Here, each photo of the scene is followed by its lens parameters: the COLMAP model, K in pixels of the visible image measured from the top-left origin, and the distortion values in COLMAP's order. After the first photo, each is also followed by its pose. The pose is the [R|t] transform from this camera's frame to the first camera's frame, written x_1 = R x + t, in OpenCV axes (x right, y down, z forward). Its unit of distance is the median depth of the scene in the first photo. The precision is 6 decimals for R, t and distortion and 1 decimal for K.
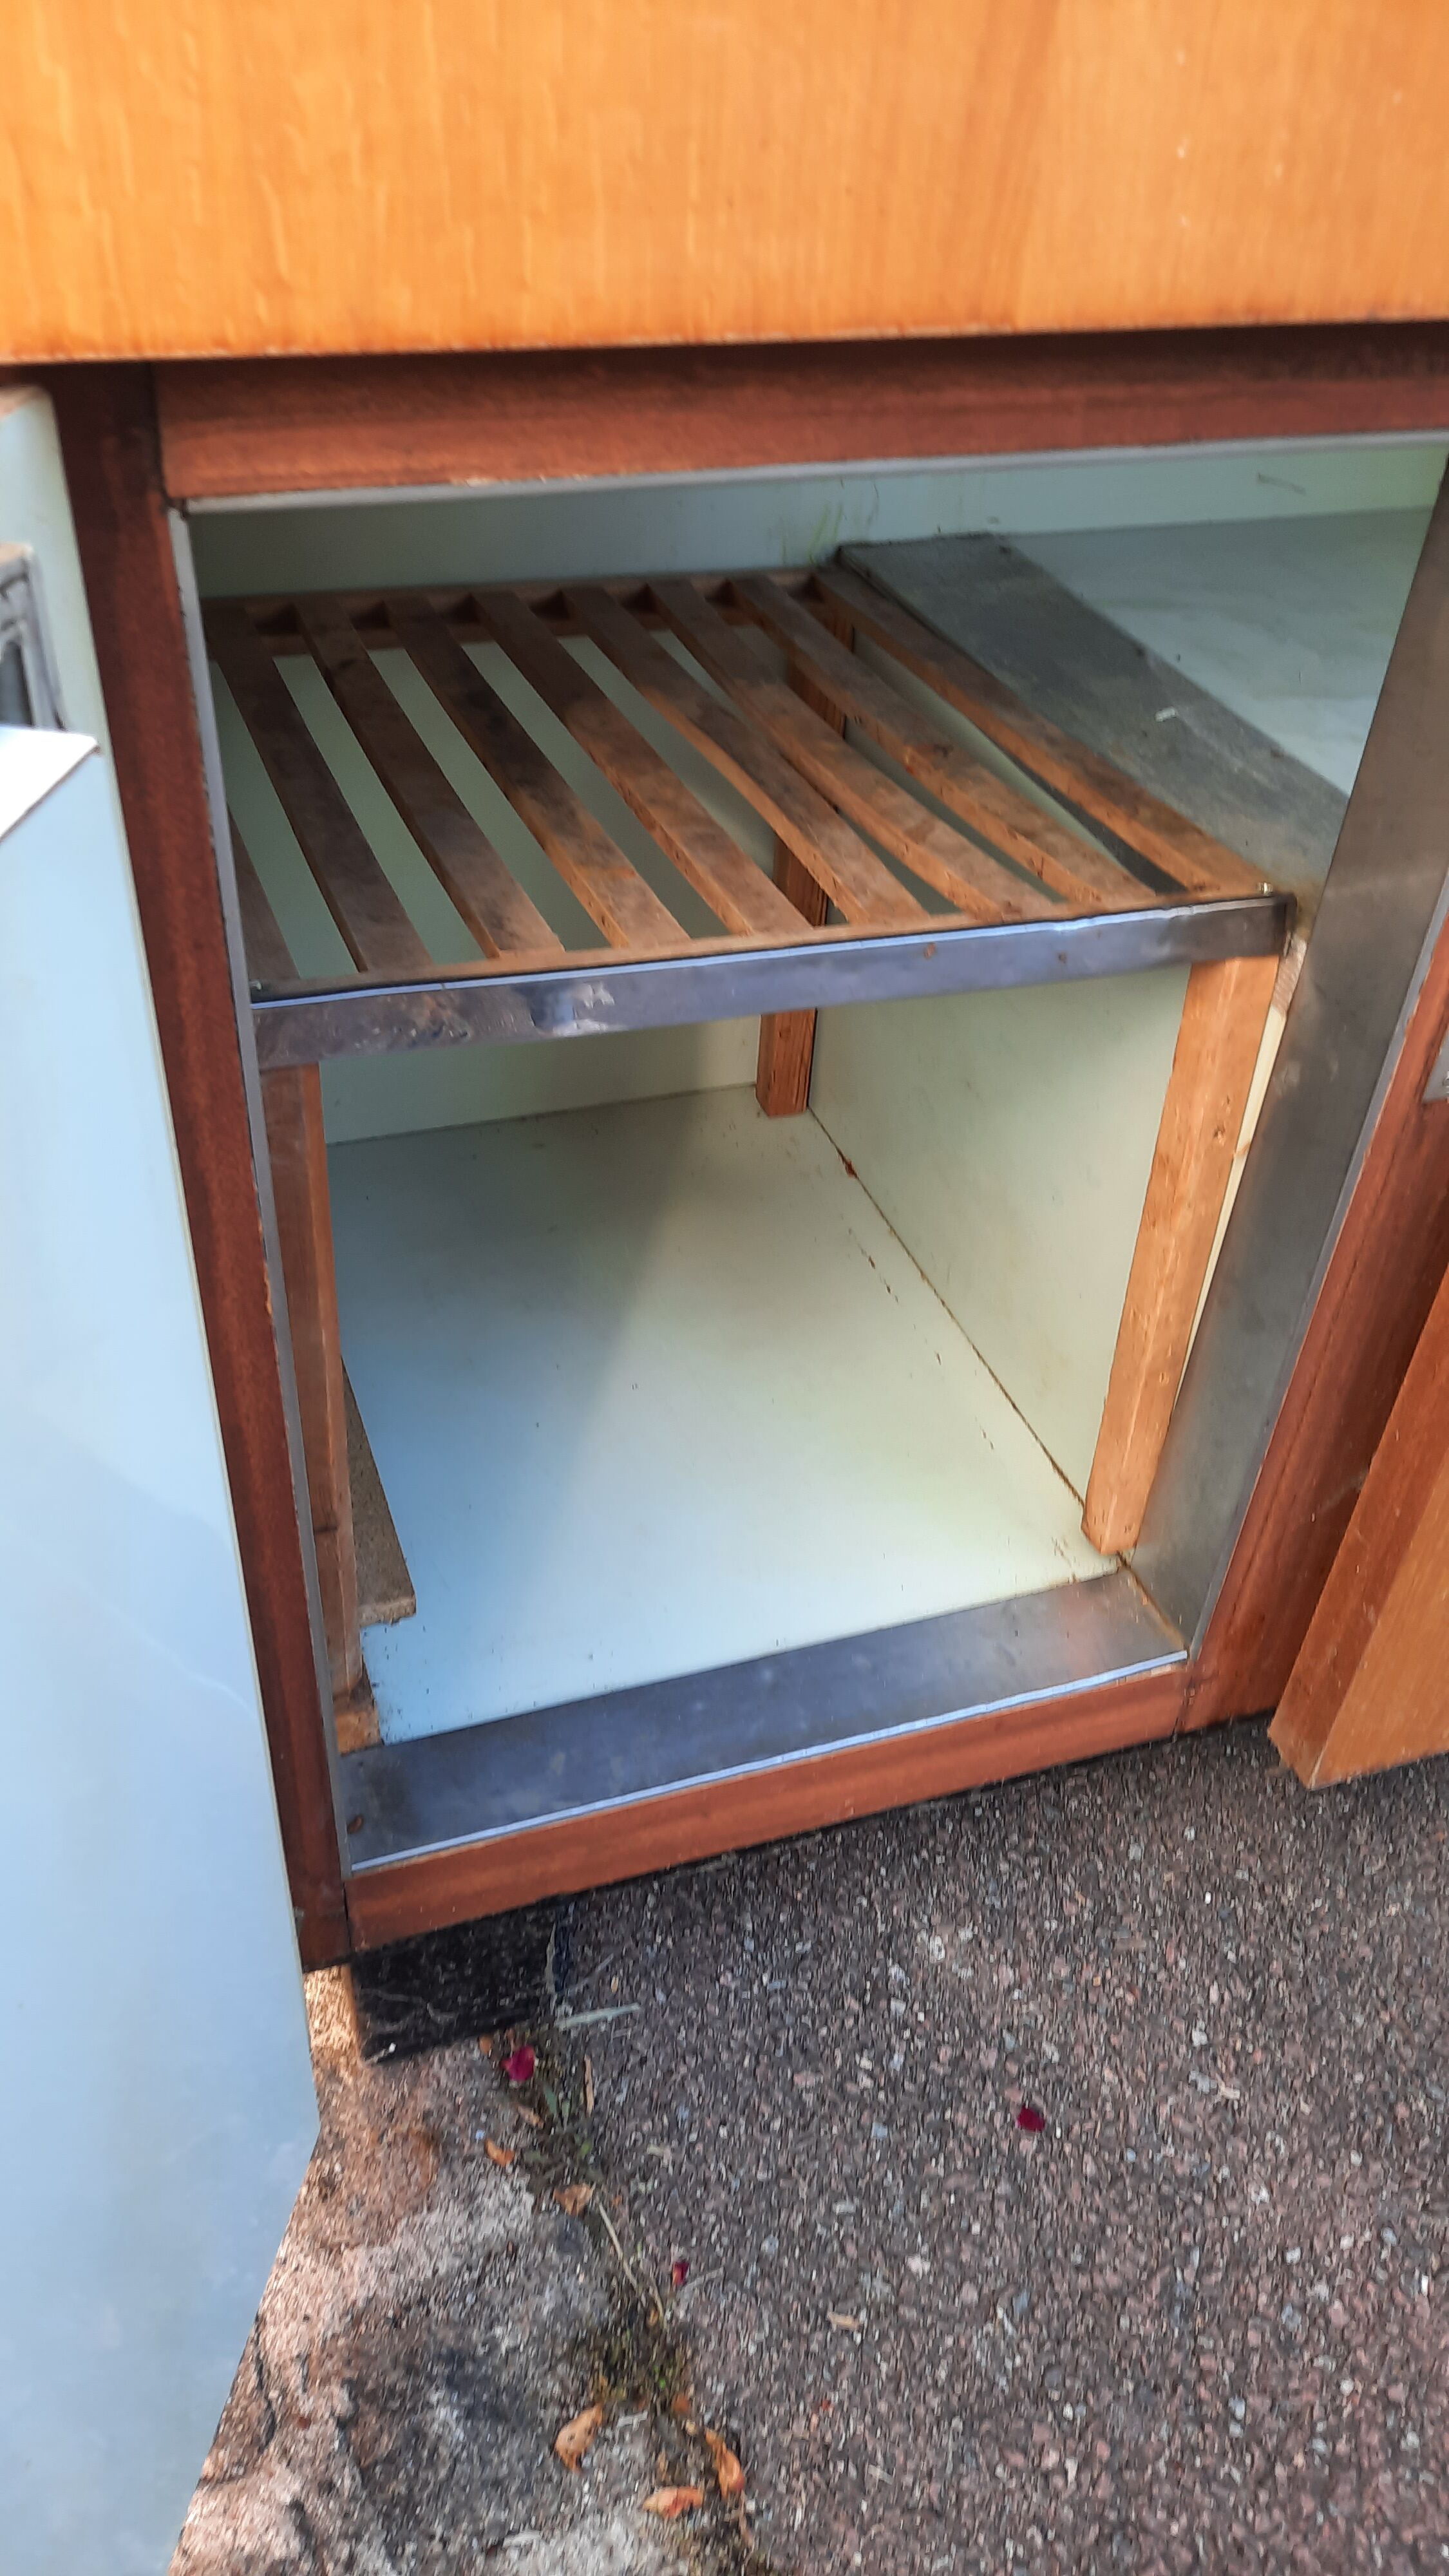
lens RADIAL K [[1883.7, 0, 697.0], [0, 1883.7, 1293.6], [0, 0, 1]] dist [0.051463, -0.059447]
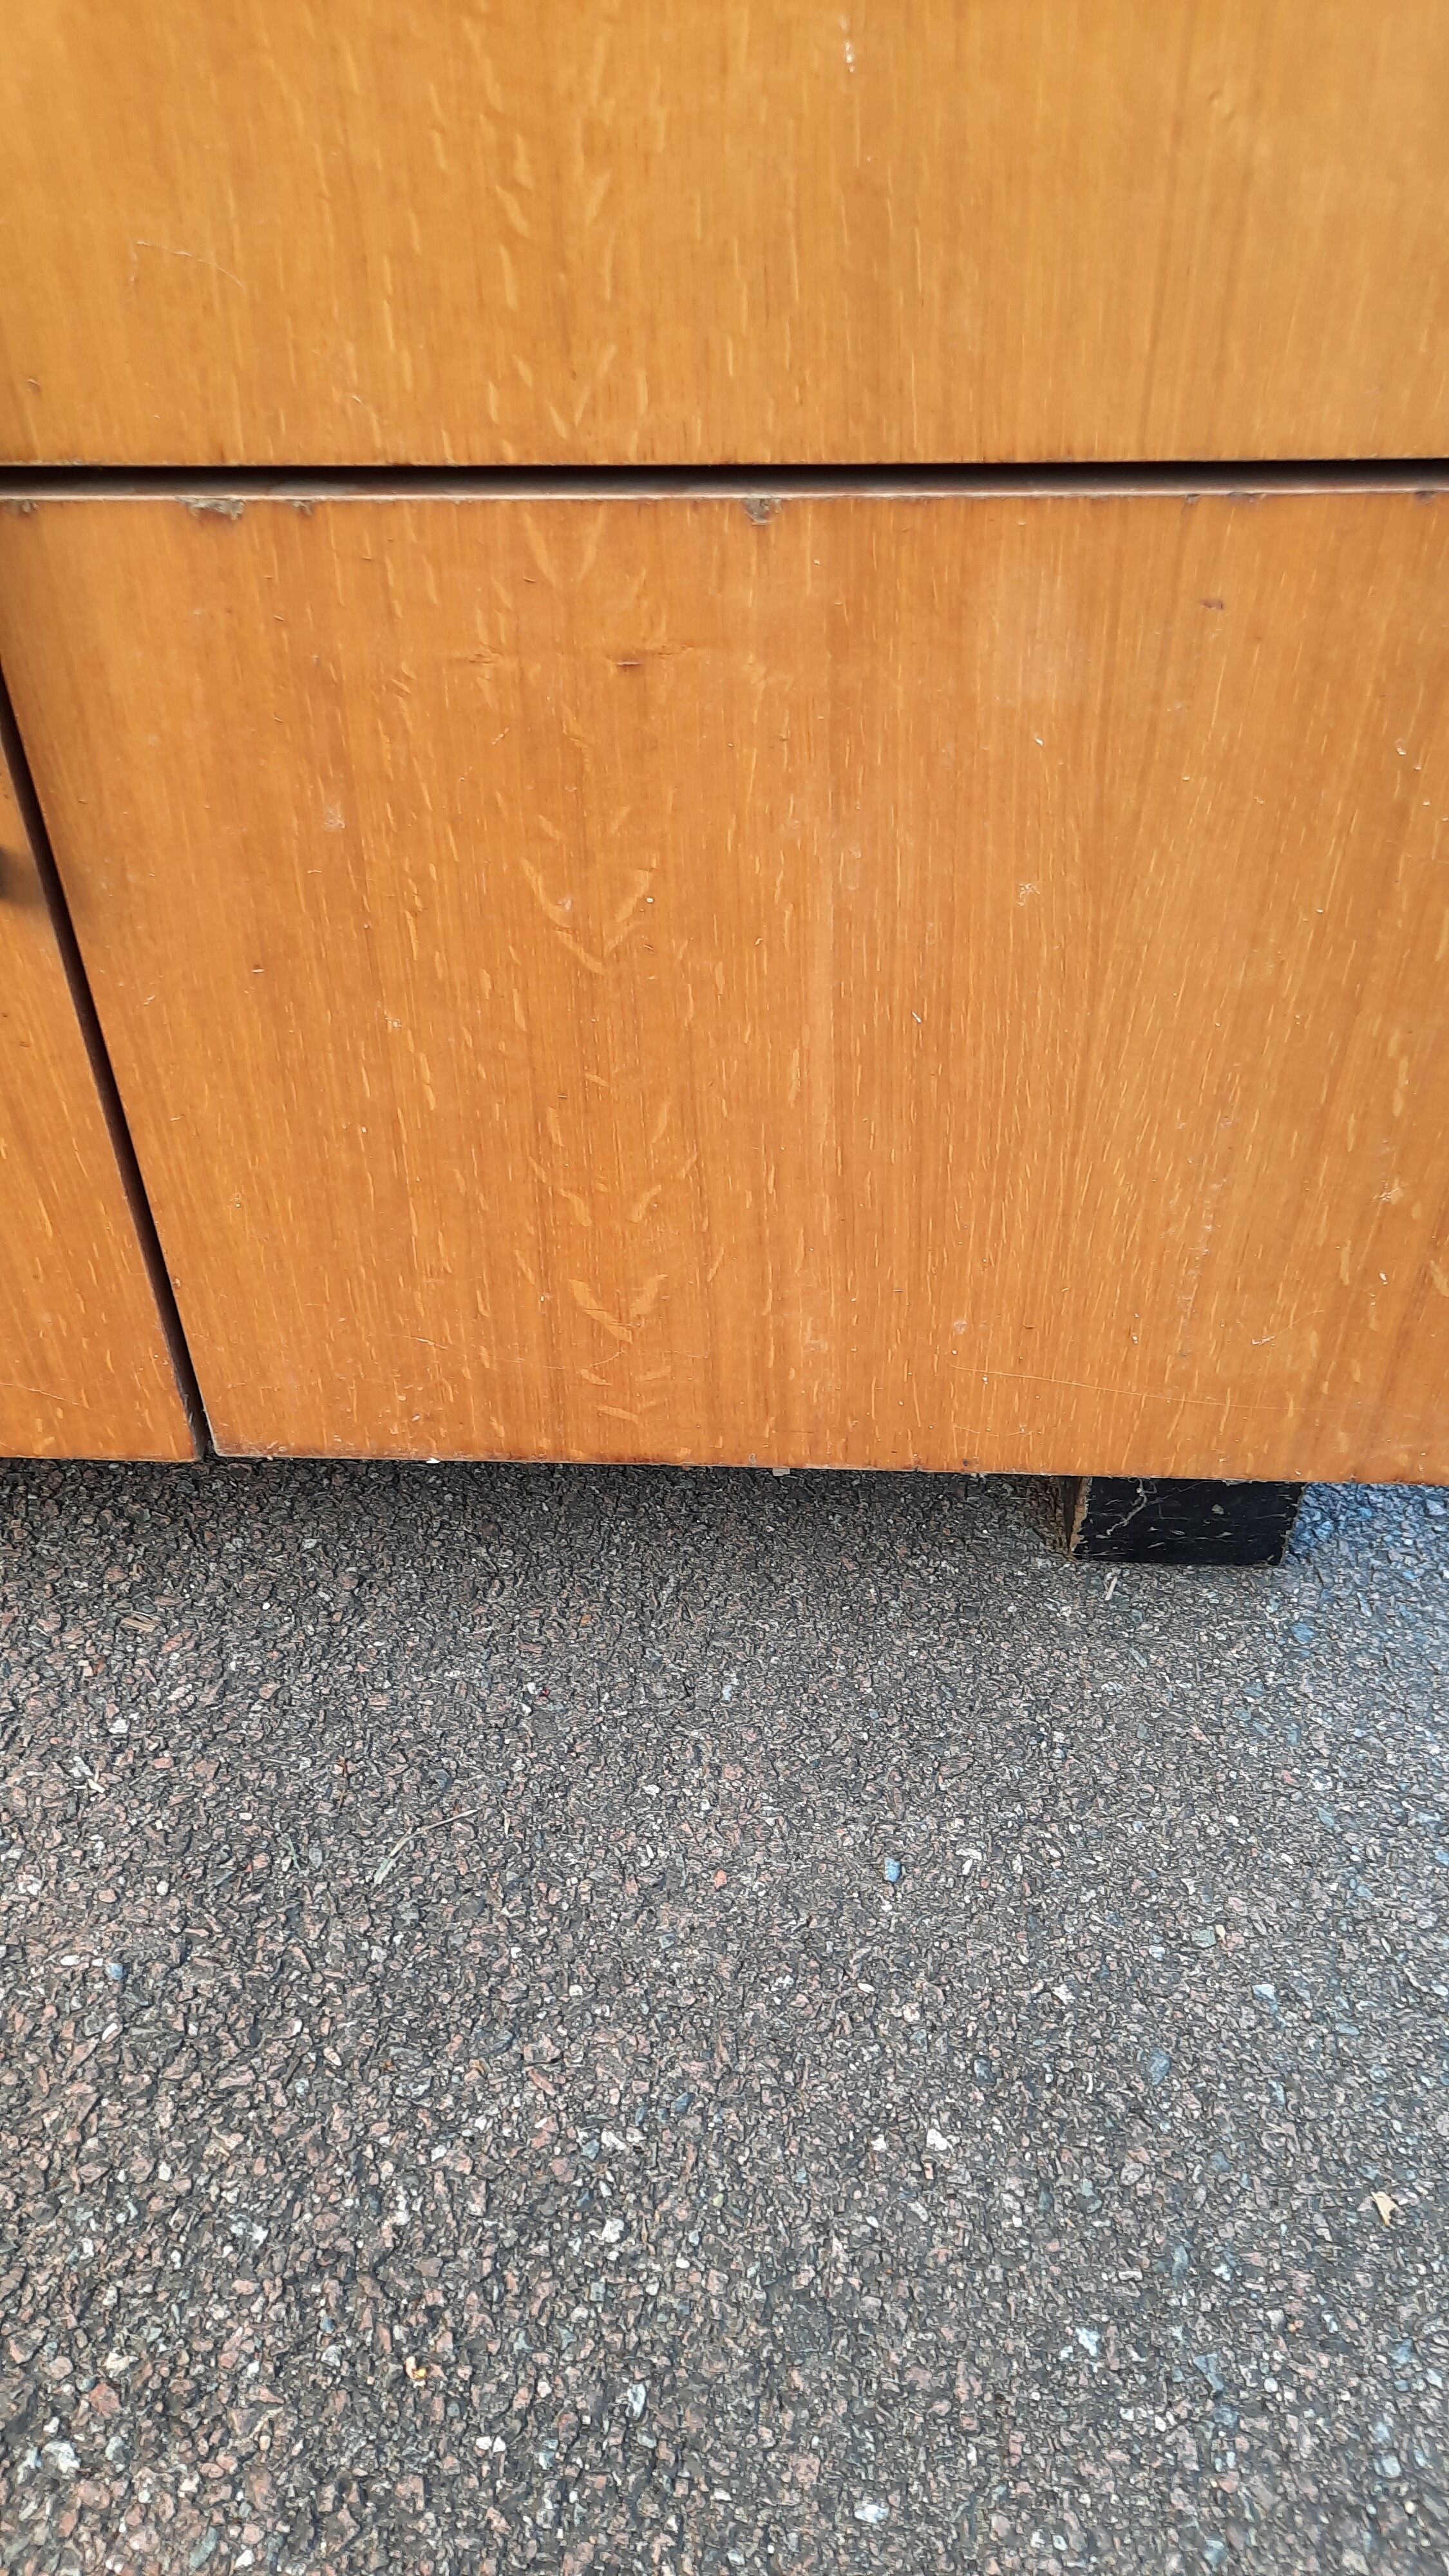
lens RADIAL K [[1883.7, 0, 697.0], [0, 1883.7, 1293.6], [0, 0, 1]] dist [0.051463, -0.059447]
pose [[0.925509, 0.193149, -0.325770, 0.843222], [-0.183654, 0.981160, 0.059970, 0.112097], [0.331216, 0.004326, 0.943545, 0.310288]]
